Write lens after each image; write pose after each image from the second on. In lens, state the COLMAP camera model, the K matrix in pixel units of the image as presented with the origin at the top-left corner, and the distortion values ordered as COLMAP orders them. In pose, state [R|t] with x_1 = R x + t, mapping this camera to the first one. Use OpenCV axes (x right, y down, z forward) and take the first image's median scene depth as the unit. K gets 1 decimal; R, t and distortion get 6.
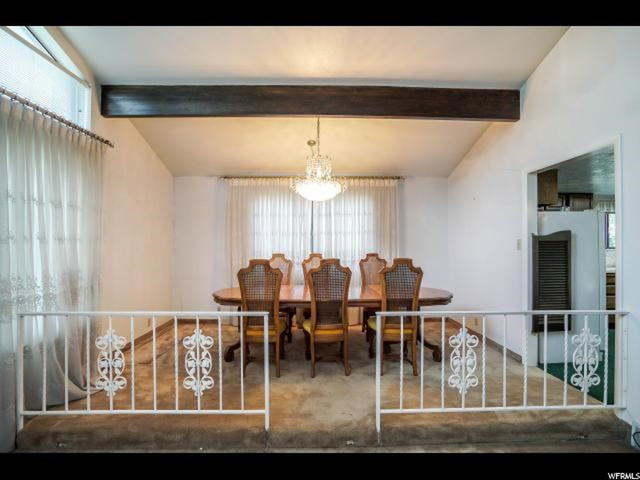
lens RADIAL K [[301.0, 0, 315.6], [0, 301.0, 240.3], [0, 0, 1]] dist [-0.030442, 0.007408]
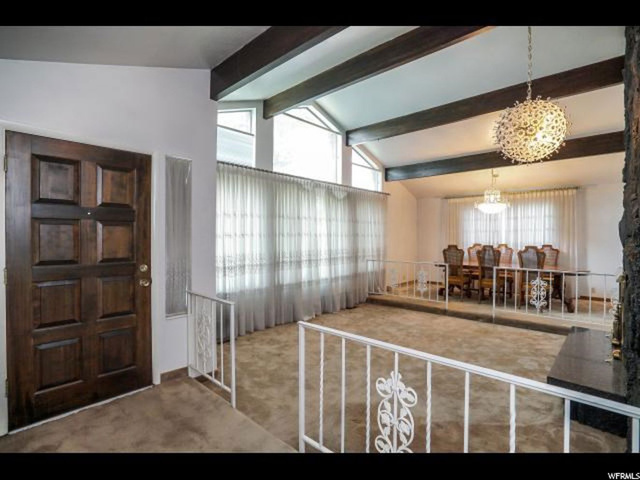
lens RADIAL K [[329.6, 0, 314.2], [0, 329.6, 238.2], [0, 0, 1]] dist [-0.040892, -0.000037]
pose [[0.721205, 0.004226, -0.692708, 0.634816], [0.002788, 0.999956, 0.009003, -0.007756], [0.692716, -0.008424, 0.721162, -1.202999]]
